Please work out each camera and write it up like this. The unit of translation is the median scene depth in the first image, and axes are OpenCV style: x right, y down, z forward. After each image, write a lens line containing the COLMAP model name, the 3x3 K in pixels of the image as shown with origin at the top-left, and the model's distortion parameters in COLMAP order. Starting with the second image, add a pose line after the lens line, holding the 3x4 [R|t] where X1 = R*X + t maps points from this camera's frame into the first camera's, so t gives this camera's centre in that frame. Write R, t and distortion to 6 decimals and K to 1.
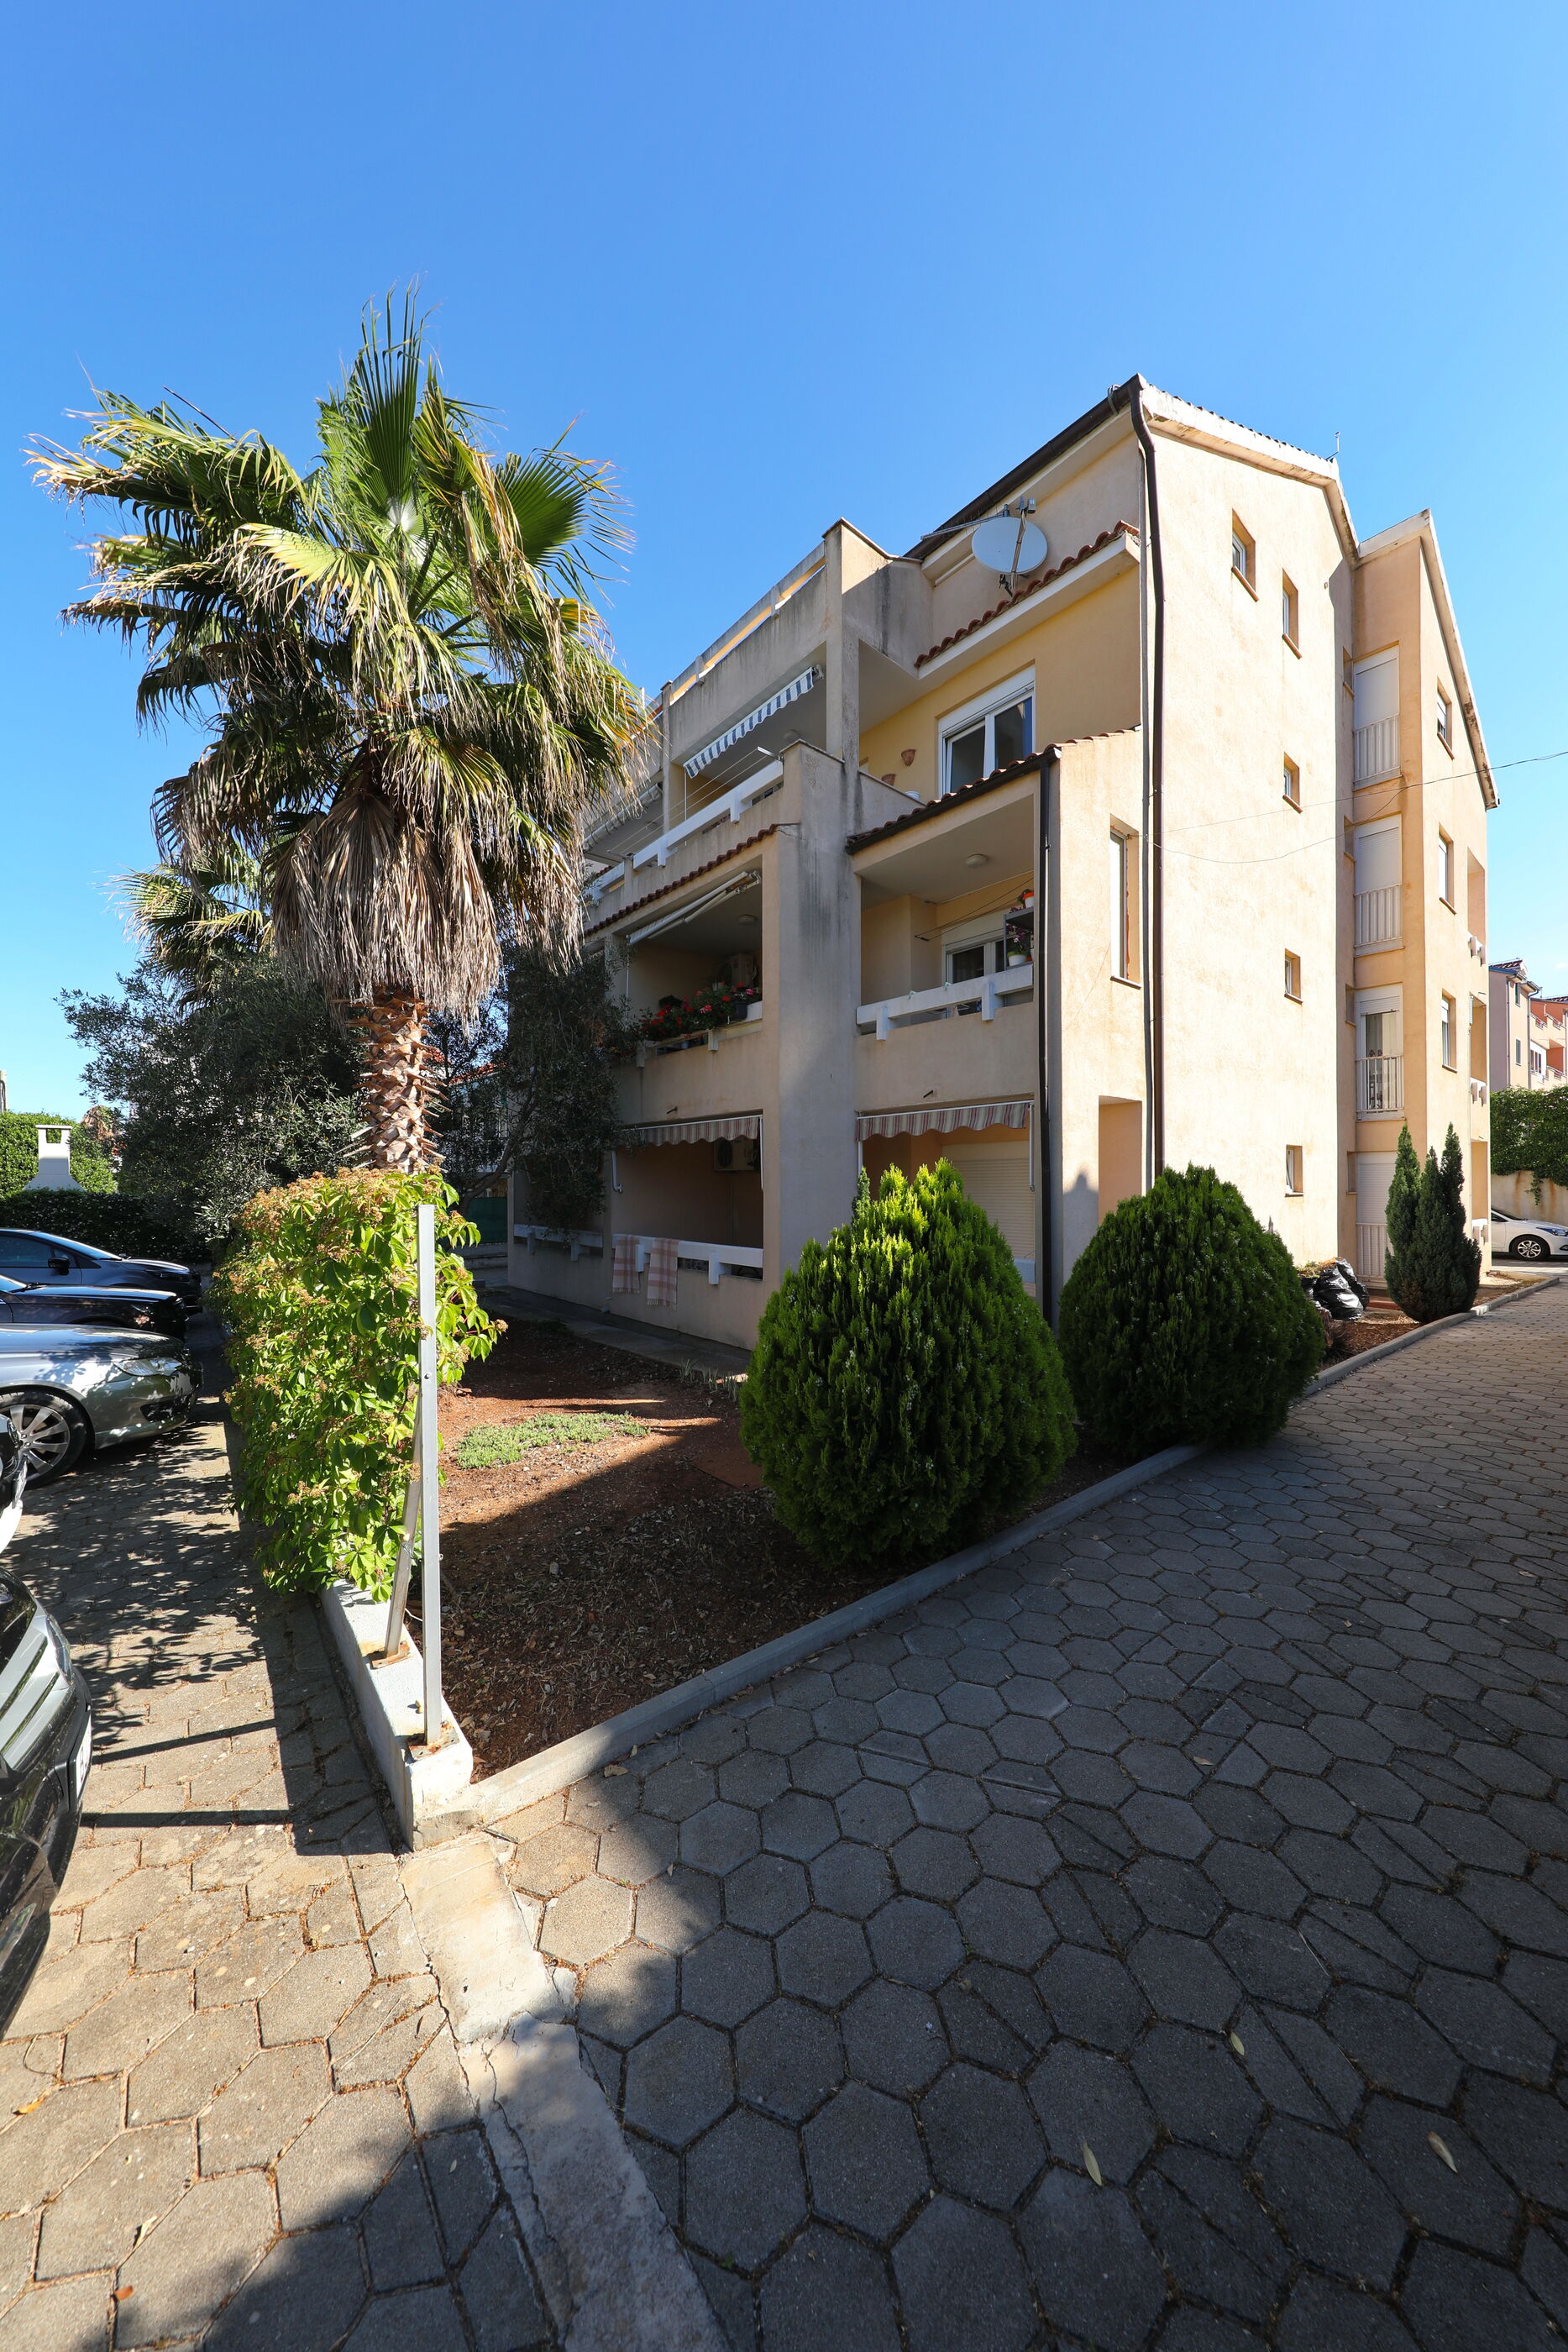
lens RADIAL K [[790.0, 0, 783.5], [0, 790.0, 1175.8], [0, 0, 1]] dist [-0.000018, -0.000946]
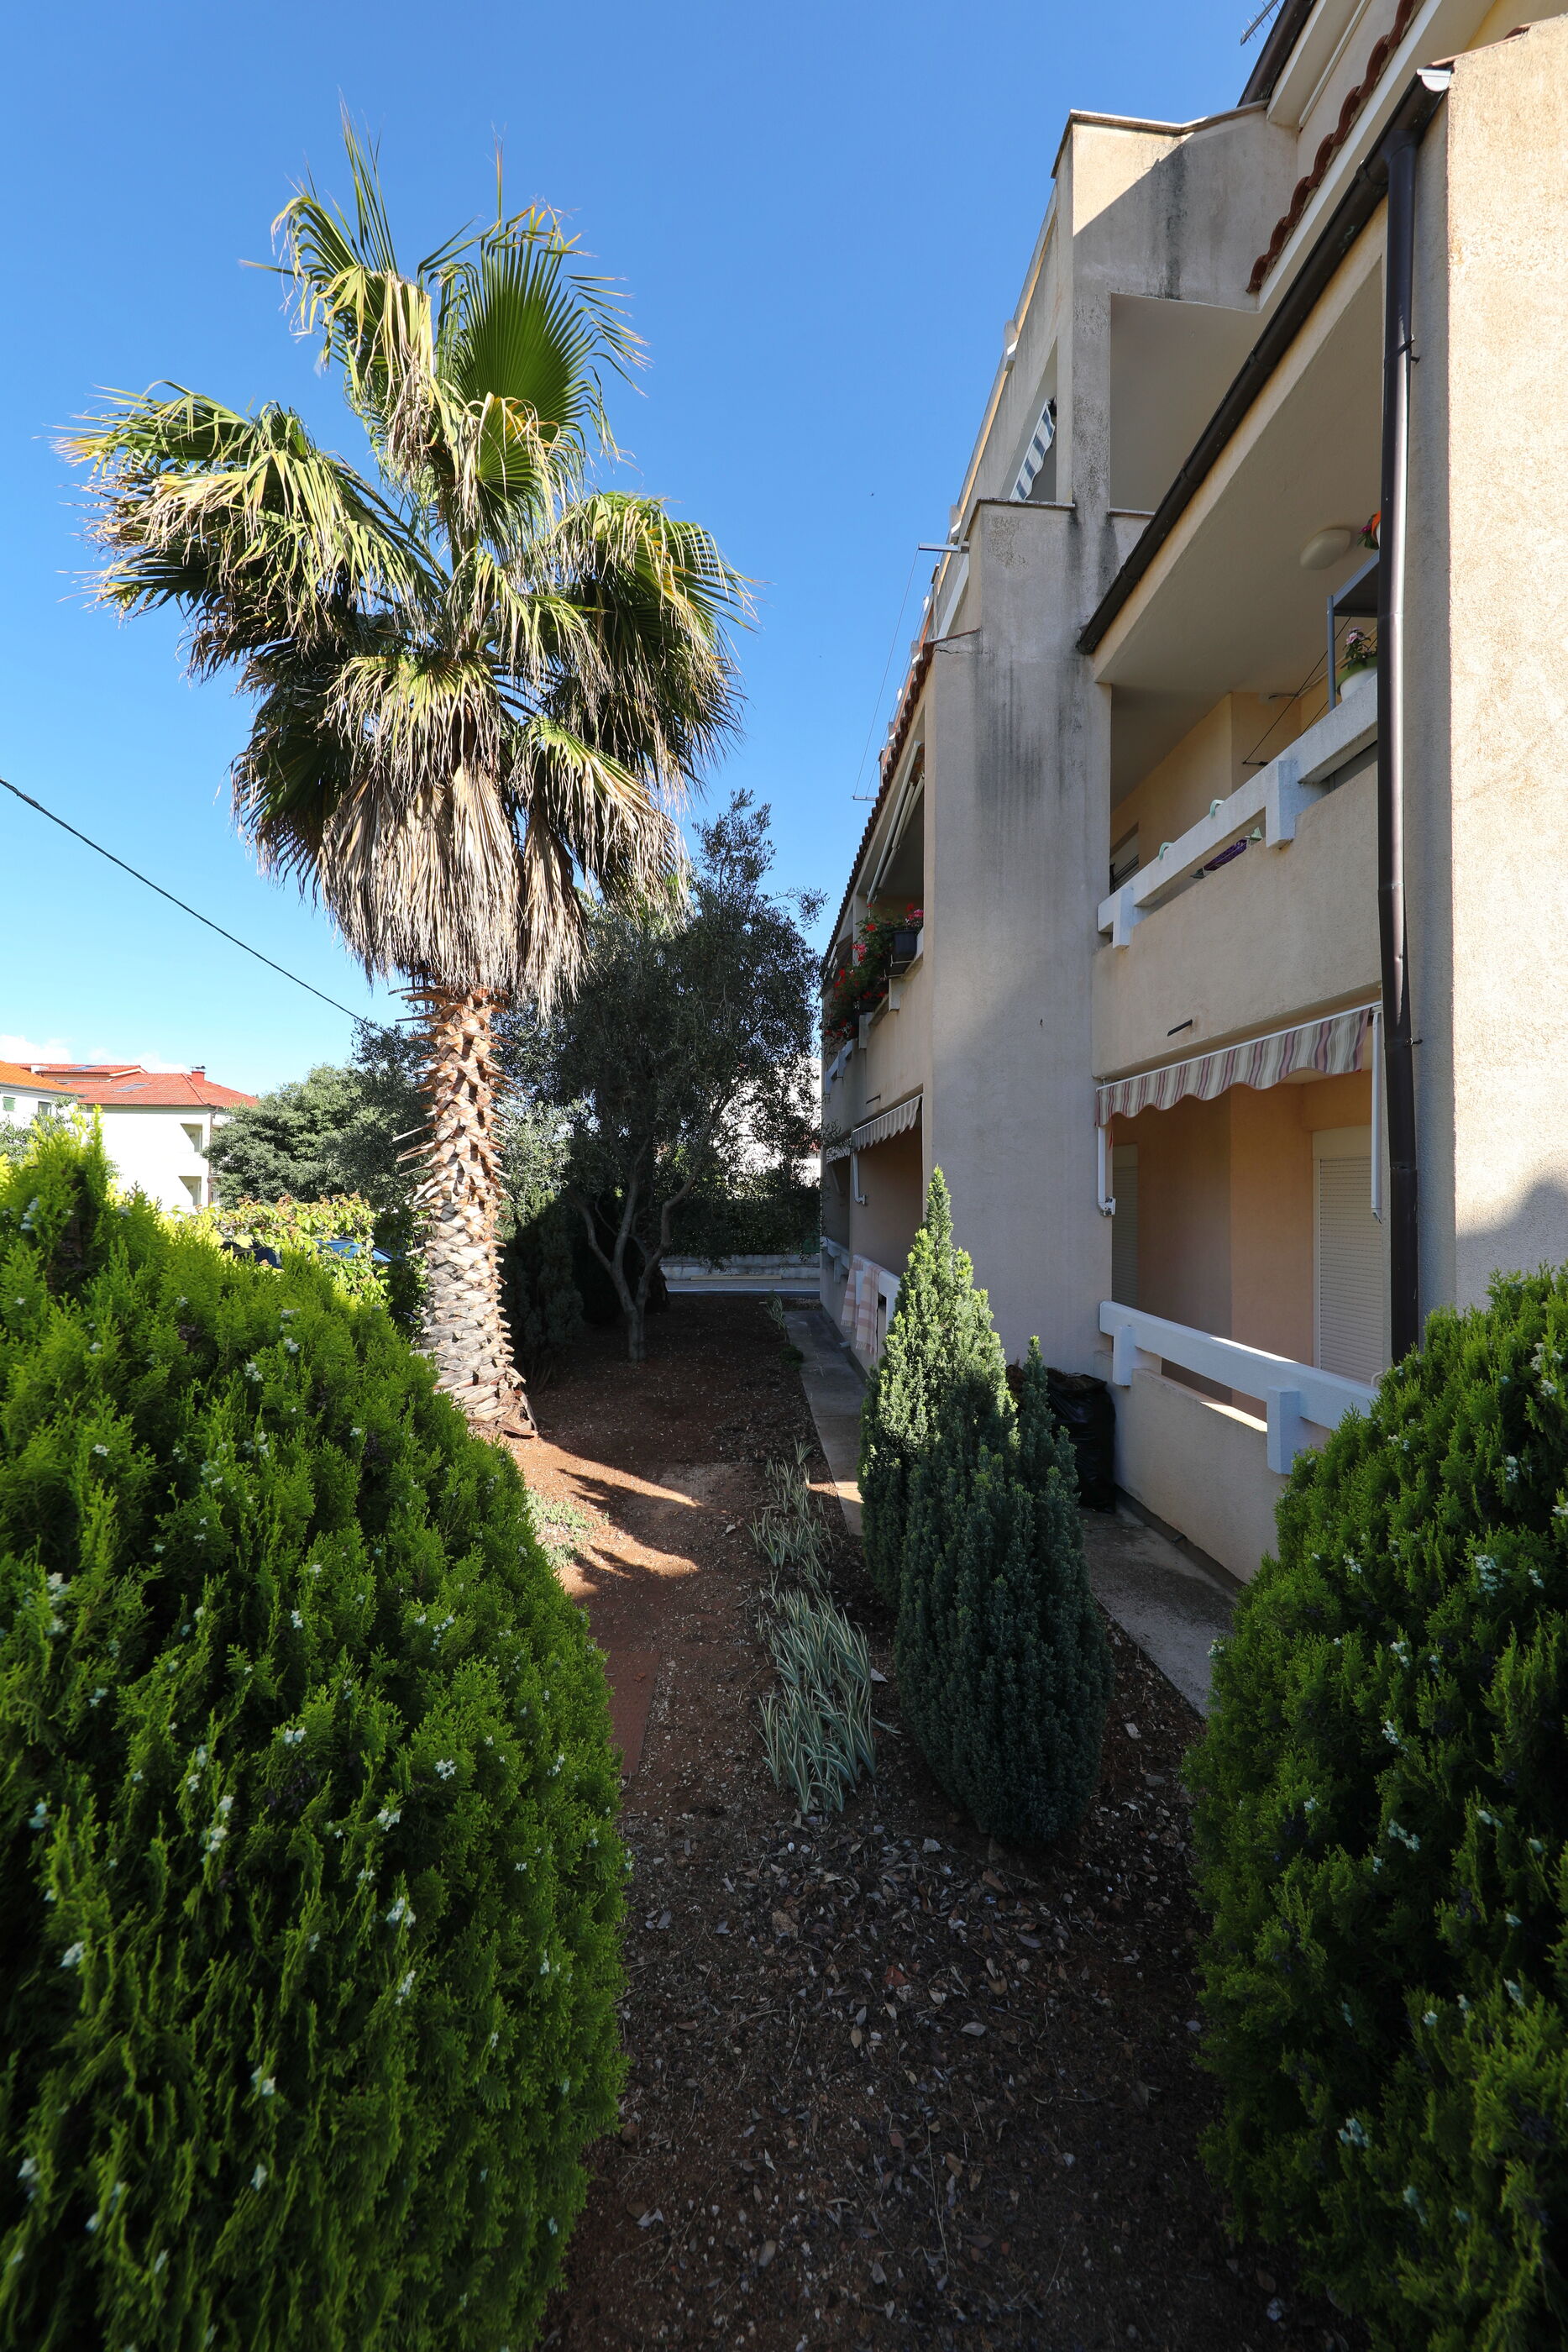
lens RADIAL K [[748.0, 0, 778.1], [0, 748.0, 1181.2], [0, 0, 1]] dist [-0.001327, -0.000069]
pose [[0.799371, 0.000629, -0.600838, 0.269099], [-0.005492, 0.999965, -0.006260, 0.001437], [0.600813, 0.008304, 0.799346, 0.455678]]
